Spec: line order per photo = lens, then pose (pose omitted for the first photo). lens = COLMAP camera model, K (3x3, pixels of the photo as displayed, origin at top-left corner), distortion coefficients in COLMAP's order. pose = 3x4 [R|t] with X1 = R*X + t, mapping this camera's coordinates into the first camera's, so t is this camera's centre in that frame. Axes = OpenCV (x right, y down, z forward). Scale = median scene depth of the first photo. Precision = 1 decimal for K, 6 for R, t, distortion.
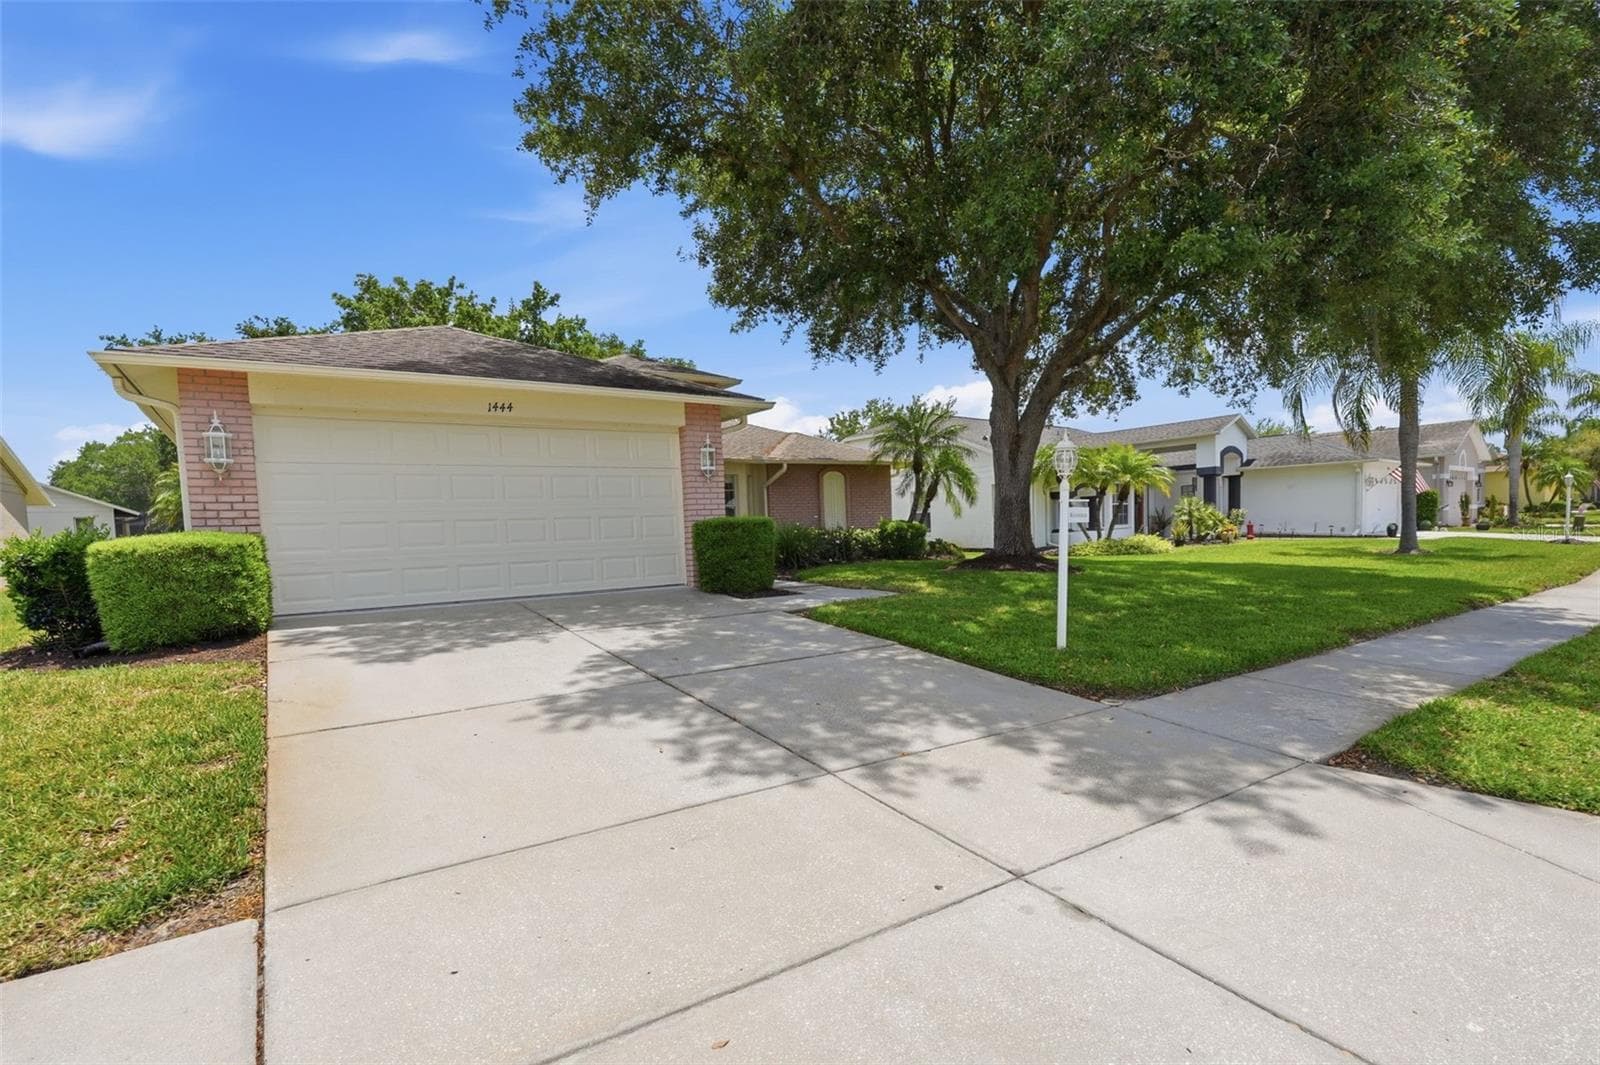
lens RADIAL K [[764.8, 0, 801.5], [0, 764.8, 584.1], [0, 0, 1]] dist [0.000235, 0.000072]
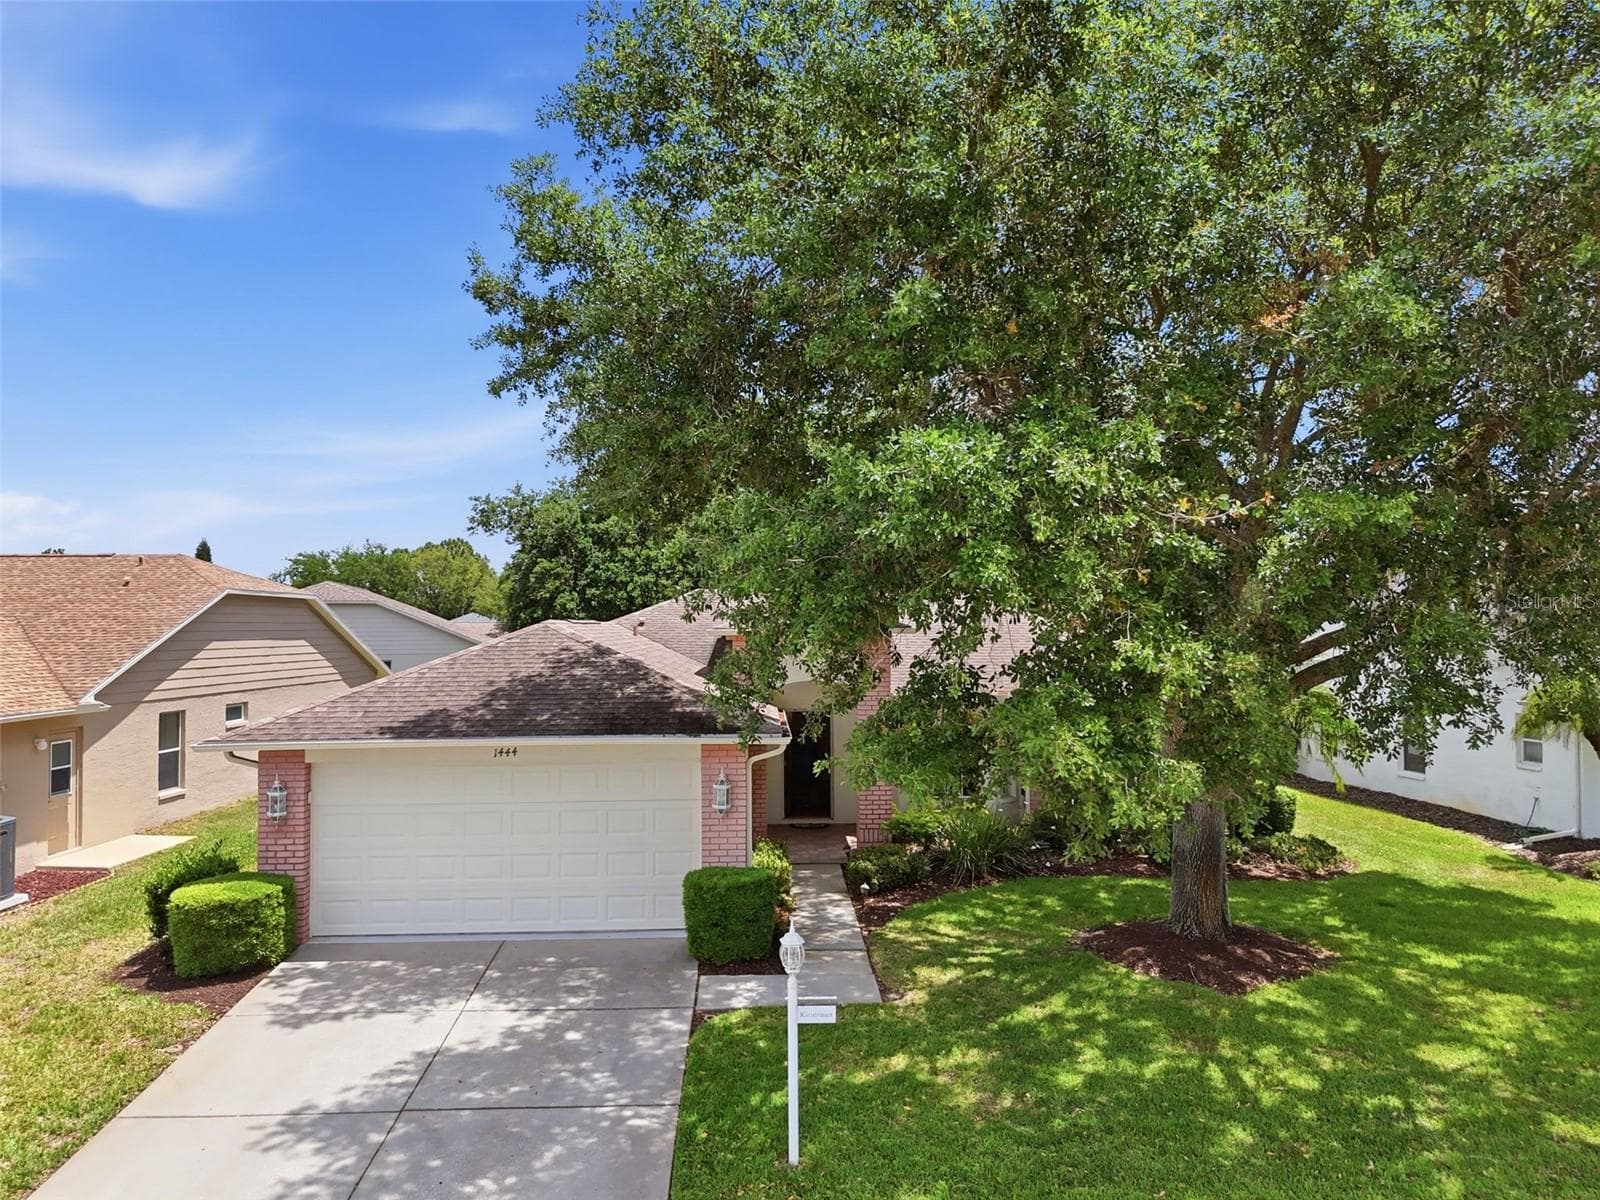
lens RADIAL K [[1178.2, 0, 801.9], [0, 1178.2, 603.7], [0, 0, 1]] dist [0.056357, -0.057854]
pose [[0.840642, 0.012551, -0.541445, 1.101889], [-0.060552, 0.995641, -0.070933, -0.457467], [0.538195, 0.092415, 0.837738, -0.218084]]
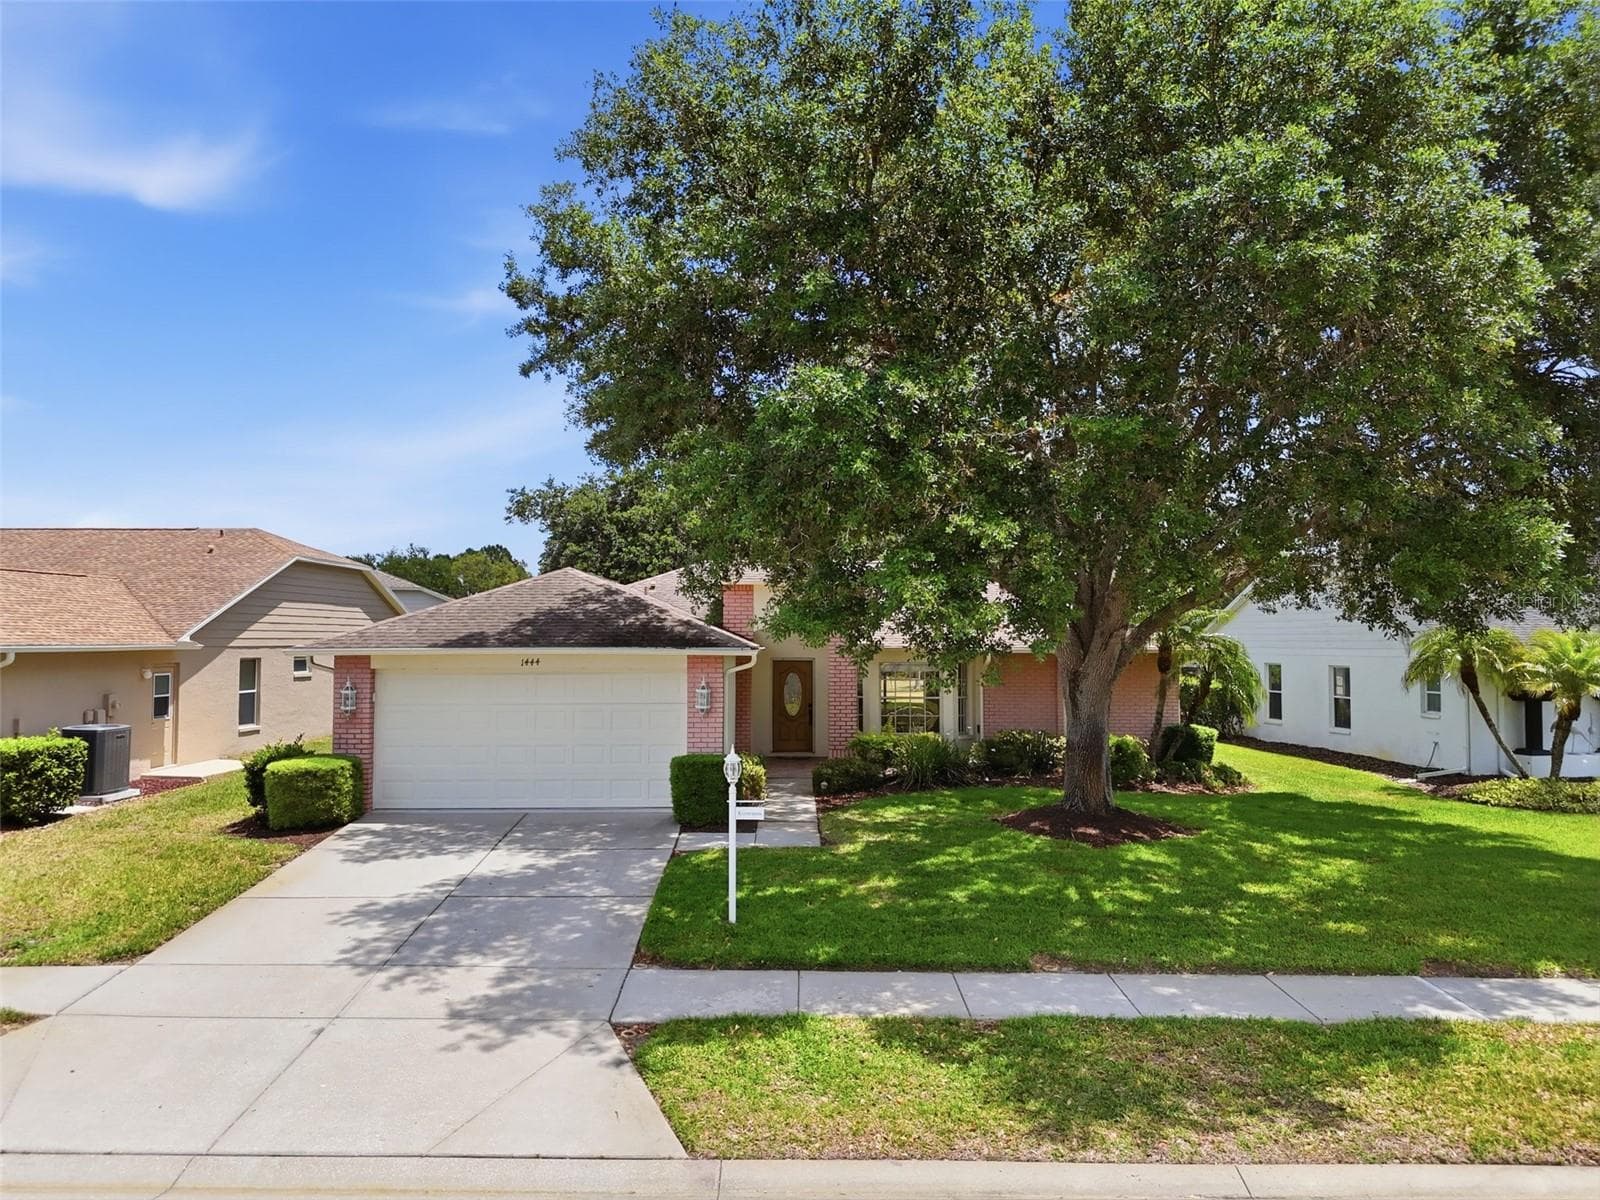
lens RADIAL K [[1152.1, 0, 791.5], [0, 1152.1, 600.4], [0, 0, 1]] dist [0.055091, -0.044332]
pose [[0.822224, 0.013334, -0.569007, 1.457615], [-0.070852, 0.994347, -0.079081, -0.281393], [0.564736, 0.105338, 0.818521, -0.499444]]
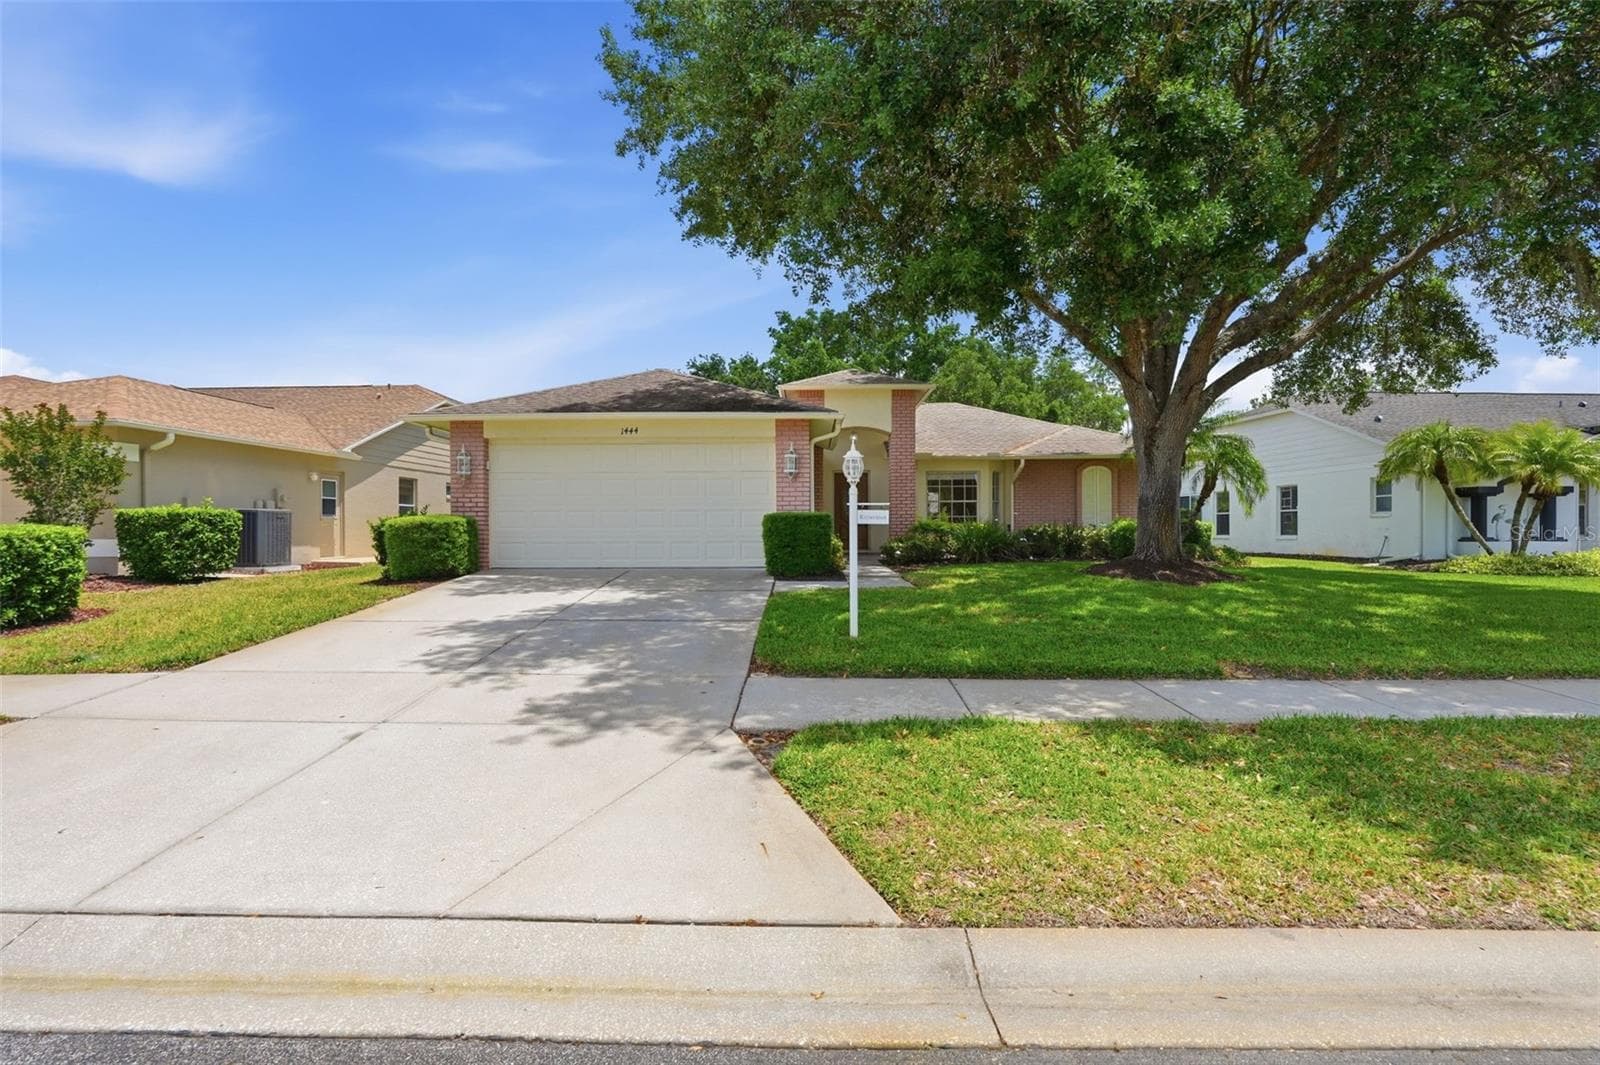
lens RADIAL K [[785.6, 0, 804.0], [0, 785.6, 533.6], [0, 0, 1]] dist [-0.000615, -0.000119]
pose [[0.815955, 0.035581, -0.577019, 0.938285], [-0.067428, 0.997149, -0.033862, -0.022203], [0.574170, 0.066537, 0.816028, 0.025819]]
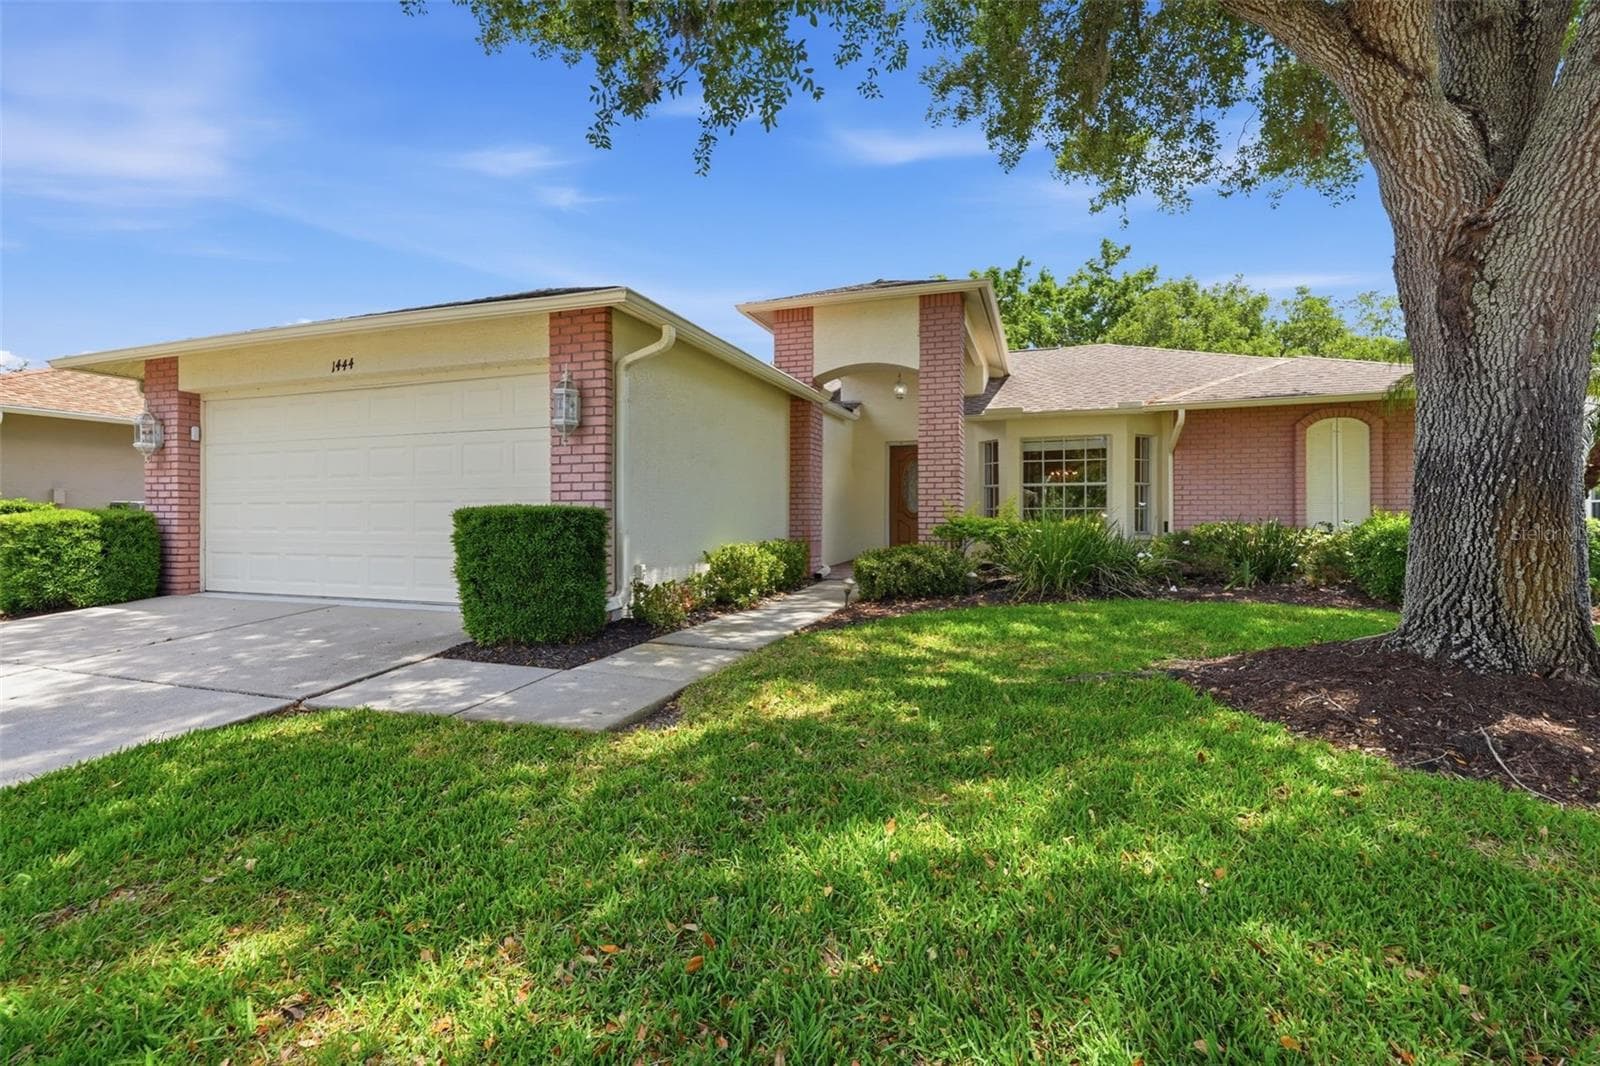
lens RADIAL K [[700.3, 0, 805.0], [0, 700.3, 519.6], [0, 0, 1]] dist [-0.001729, -0.000413]
pose [[0.582885, 0.036992, -0.811712, 0.674155], [-0.078997, 0.996811, -0.011299, -0.130982], [0.808705, 0.070709, 0.583948, 1.295109]]
